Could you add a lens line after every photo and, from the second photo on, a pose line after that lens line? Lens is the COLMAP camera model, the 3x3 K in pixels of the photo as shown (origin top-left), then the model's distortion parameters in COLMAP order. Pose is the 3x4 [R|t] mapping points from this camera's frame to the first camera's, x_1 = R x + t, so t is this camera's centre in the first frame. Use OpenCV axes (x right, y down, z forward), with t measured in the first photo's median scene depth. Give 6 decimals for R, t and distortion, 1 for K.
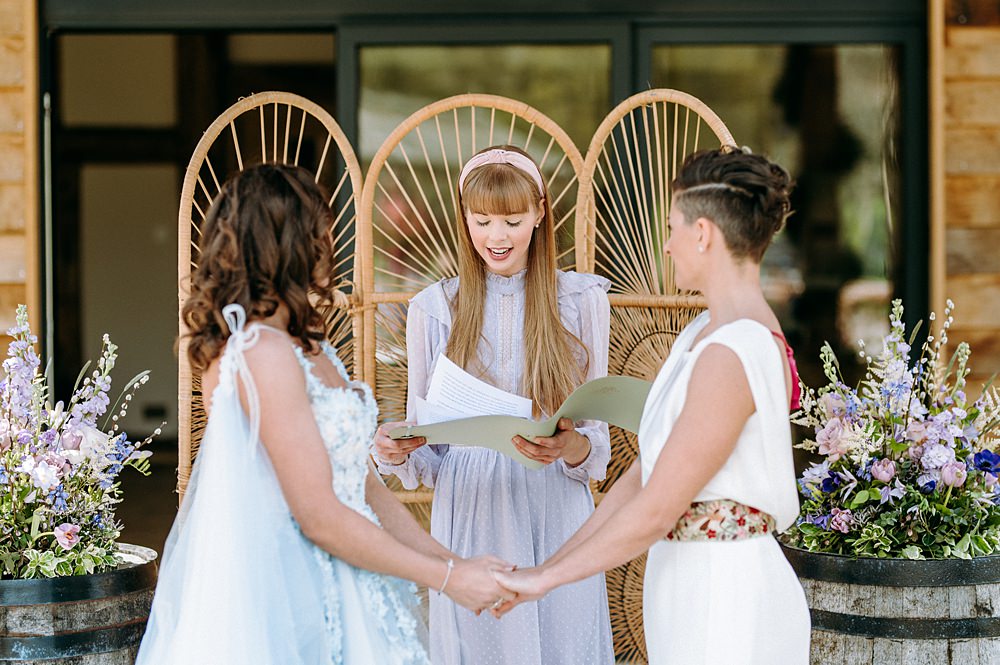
lens RADIAL K [[2450.5, 0, 500.0], [0, 2450.5, 332.5], [0, 0, 1]] dist [0.331250, -0.179852]
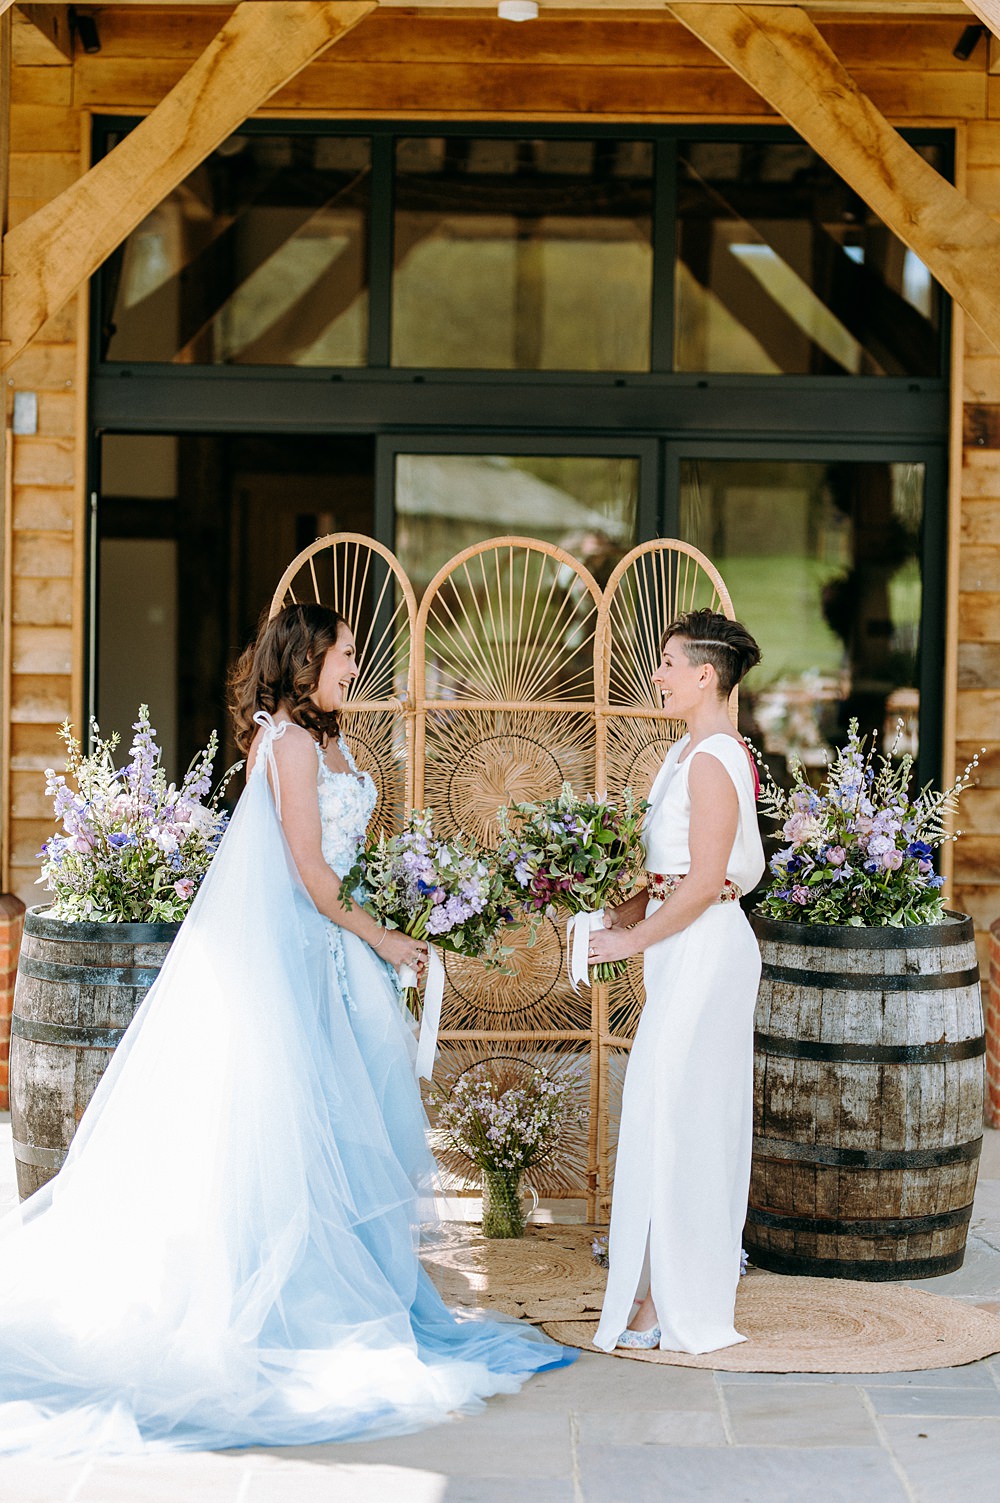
lens RADIAL K [[3683.0, 0, 500.0], [0, 3683.0, 751.5], [0, 0, 1]] dist [0.331250, -0.179852]
pose [[0.999686, 0.024905, -0.002693, -0.009658], [-0.024884, 0.999662, 0.007570, -0.006172], [0.002881, -0.007501, 0.999968, -0.848757]]
